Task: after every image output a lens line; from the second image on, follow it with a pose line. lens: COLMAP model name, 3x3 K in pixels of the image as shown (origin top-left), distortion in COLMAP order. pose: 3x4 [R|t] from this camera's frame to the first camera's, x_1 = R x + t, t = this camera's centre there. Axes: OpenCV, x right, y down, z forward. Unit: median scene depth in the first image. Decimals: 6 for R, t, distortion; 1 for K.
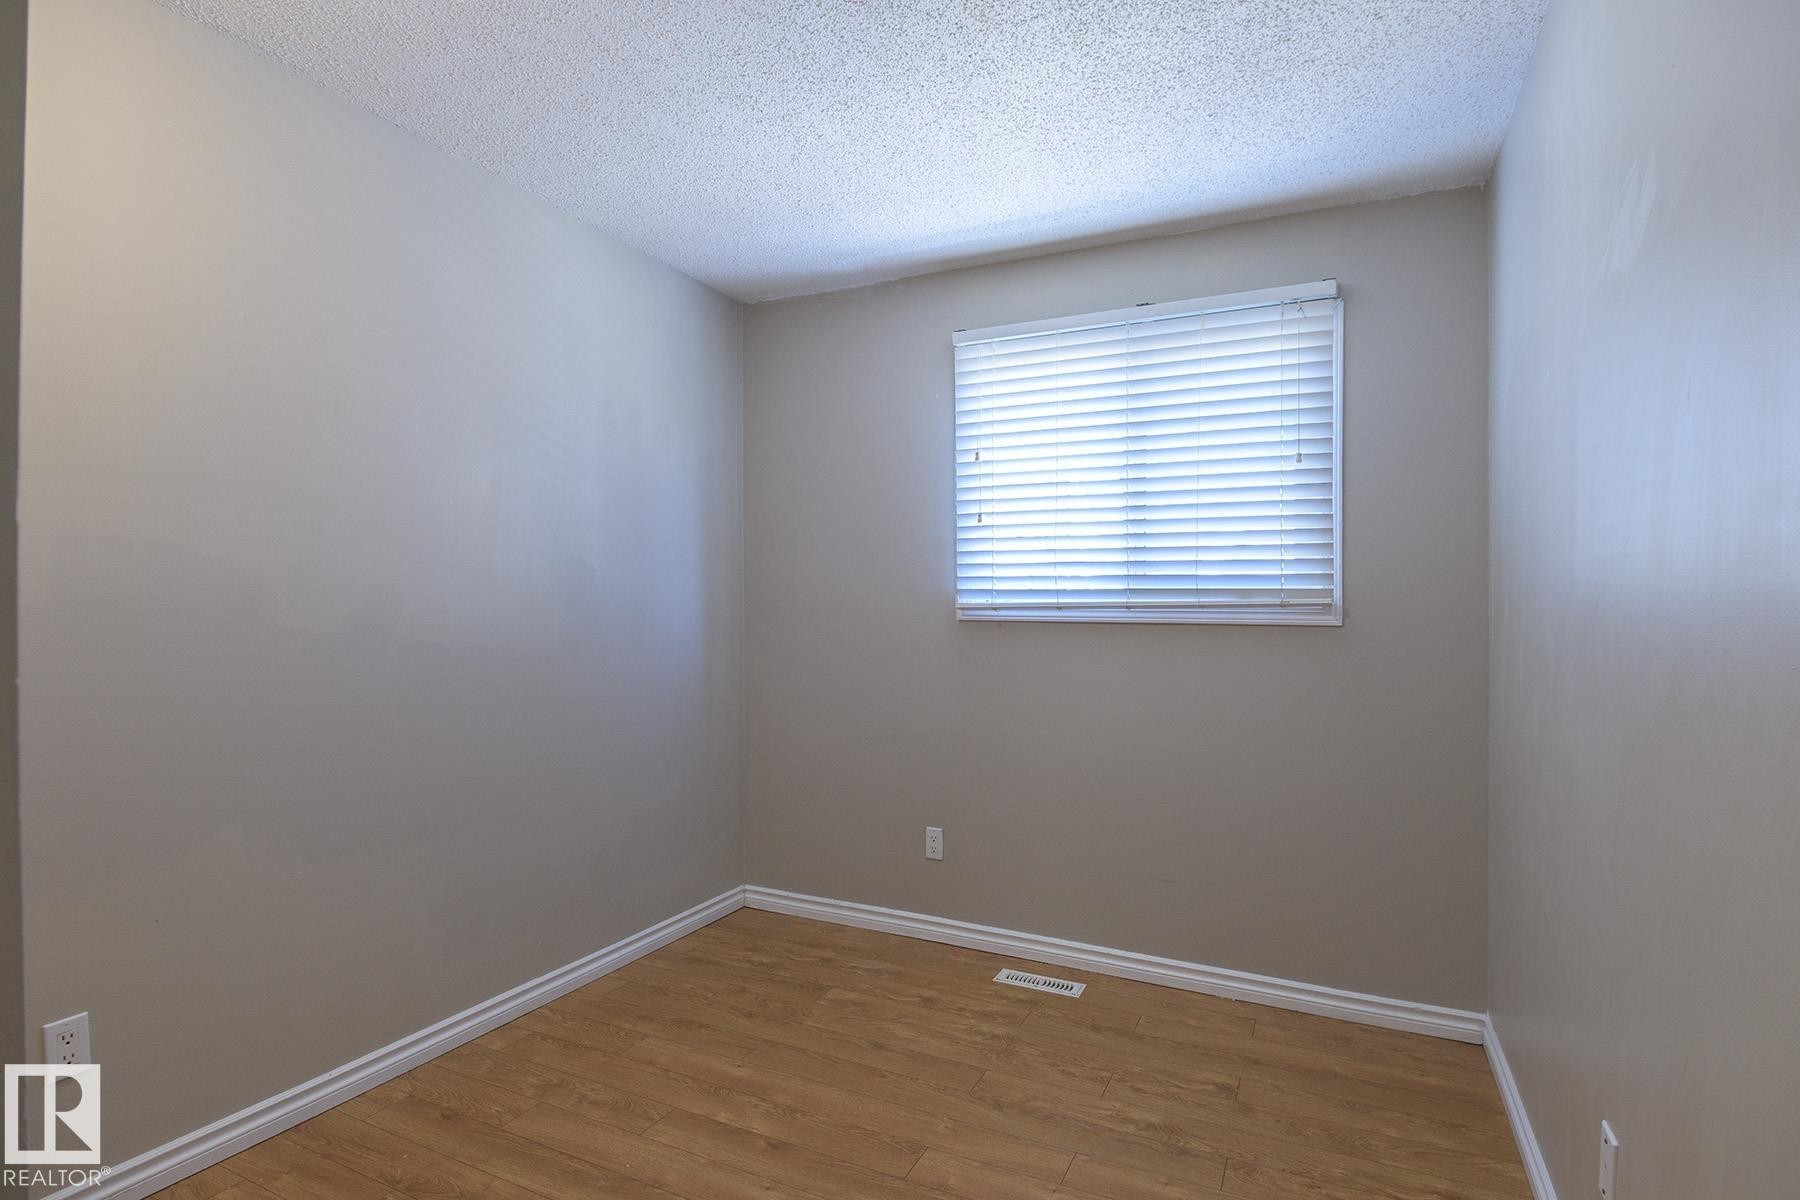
lens RADIAL K [[897.2, 0, 903.4], [0, 897.2, 599.3], [0, 0, 1]] dist [0.012438, -0.018632]
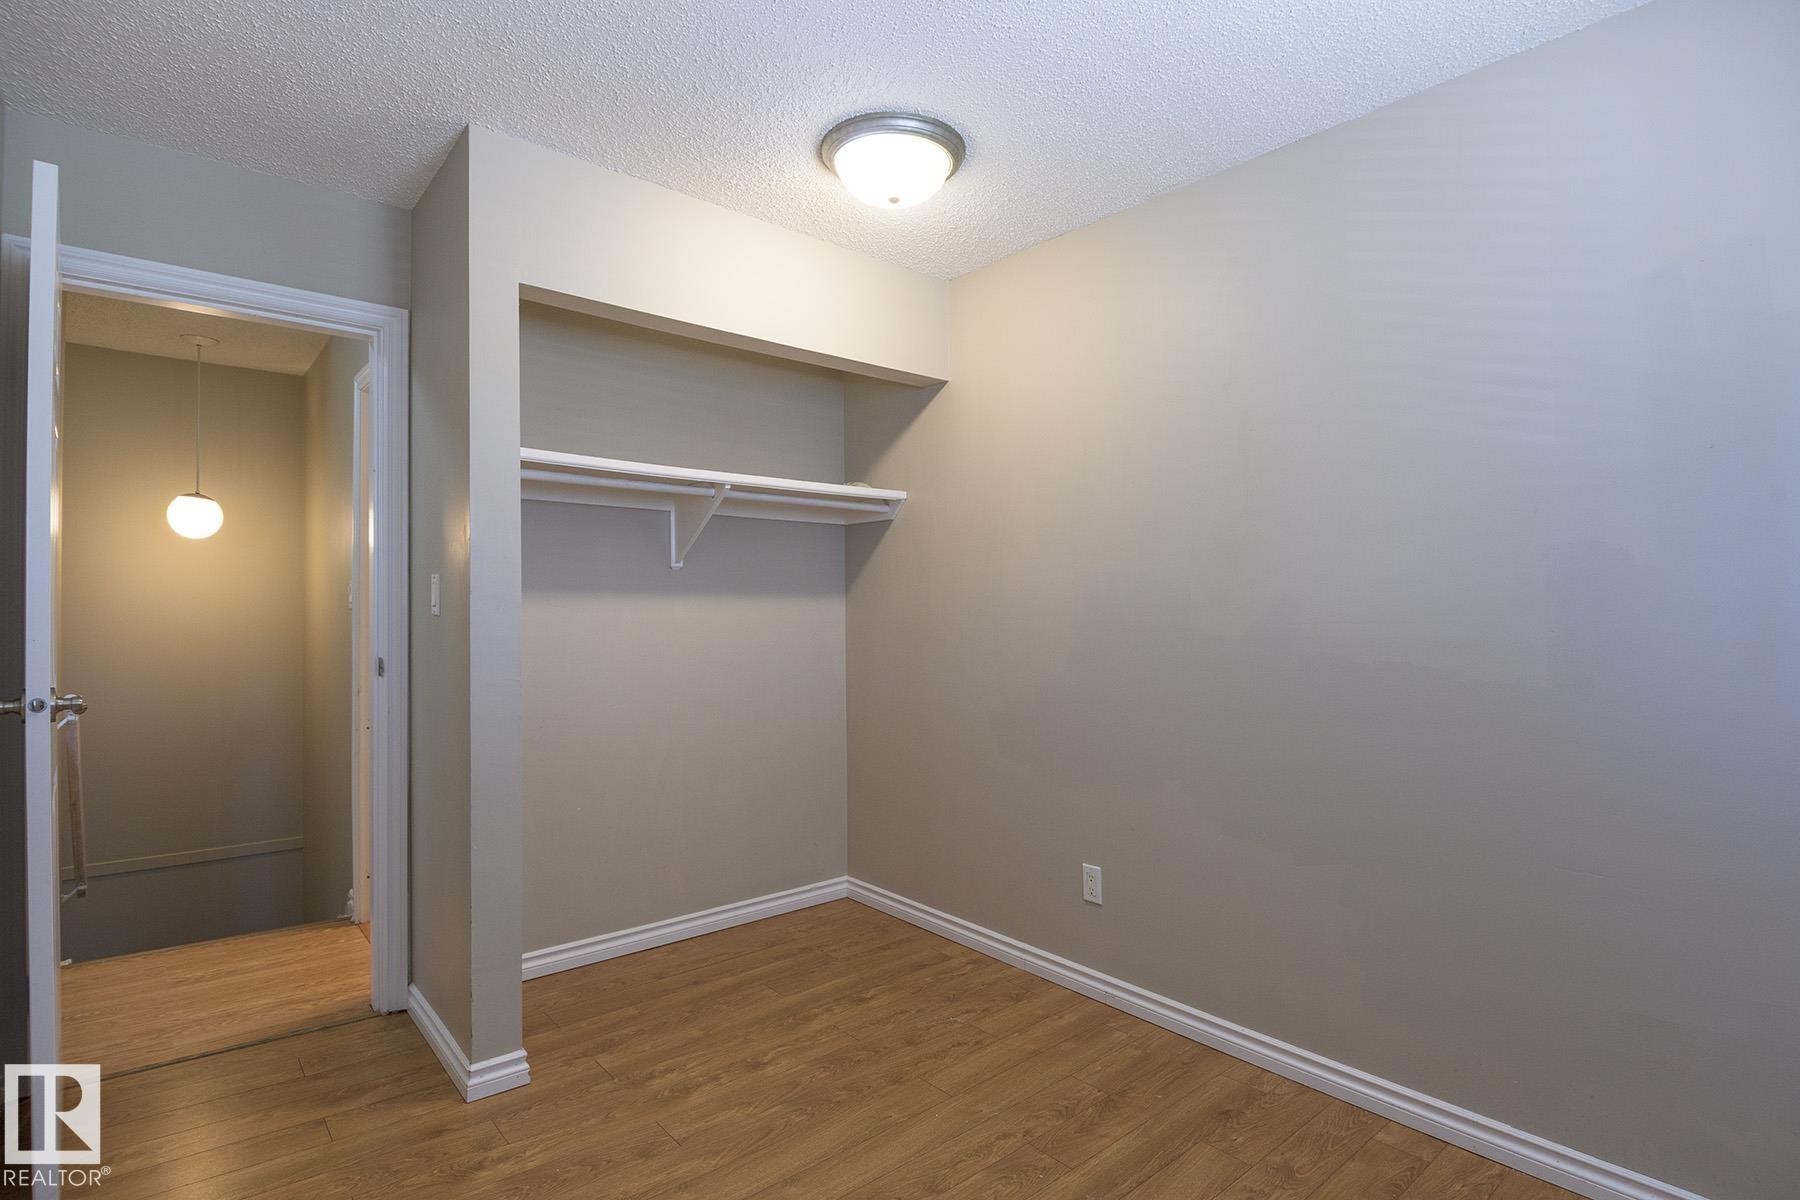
lens RADIAL K [[897.2, 0, 899.4], [0, 897.2, 605.0], [0, 0, 1]] dist [0.012438, -0.018632]
pose [[-0.387512, -0.019980, -0.921648, 0.583543], [-0.007745, 0.999800, -0.018418, 0.027346], [0.921832, 0.000001, -0.387590, 1.068197]]
